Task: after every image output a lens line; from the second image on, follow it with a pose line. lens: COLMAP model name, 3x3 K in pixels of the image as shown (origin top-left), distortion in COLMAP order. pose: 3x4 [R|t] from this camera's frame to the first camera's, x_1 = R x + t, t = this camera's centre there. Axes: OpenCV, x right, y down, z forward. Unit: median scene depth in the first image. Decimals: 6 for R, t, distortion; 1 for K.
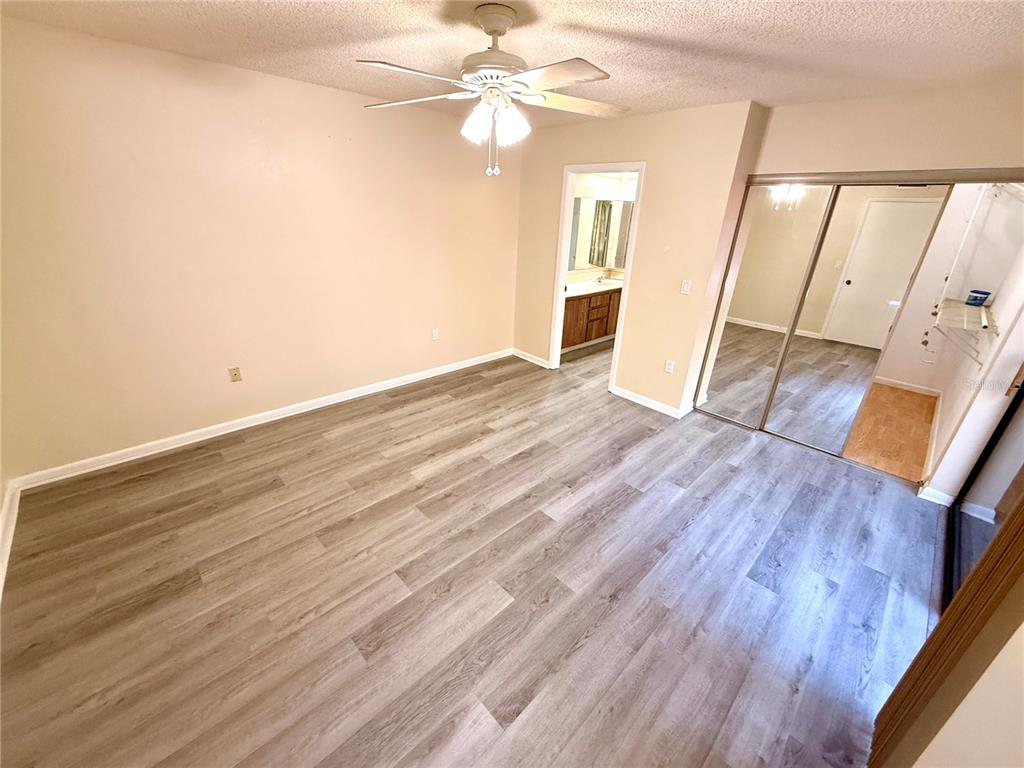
lens RADIAL K [[406.7, 0, 512.9], [0, 406.7, 384.9], [0, 0, 1]] dist [-0.001284, 0.000408]
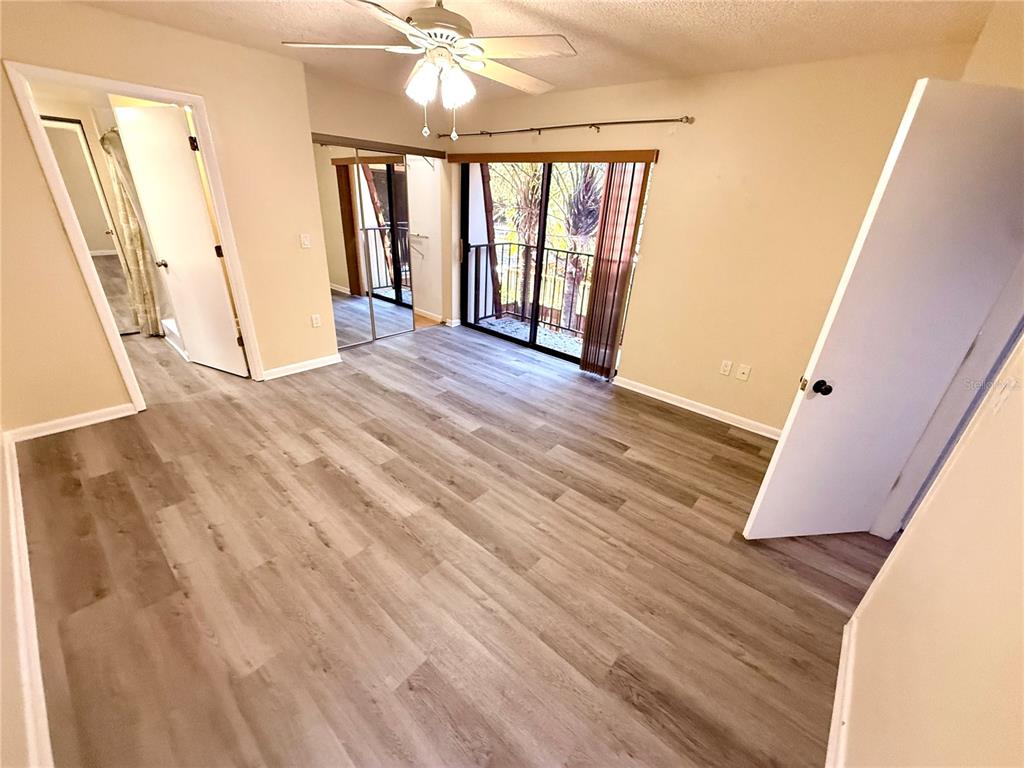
lens RADIAL K [[406.7, 0, 512.1], [0, 406.7, 383.0], [0, 0, 1]] dist [-0.001284, 0.000408]
pose [[-0.080345, -0.456589, 0.886042, -0.876980], [0.338849, 0.823465, 0.455068, -0.295979], [-0.937404, 0.336797, 0.088553, 0.677140]]
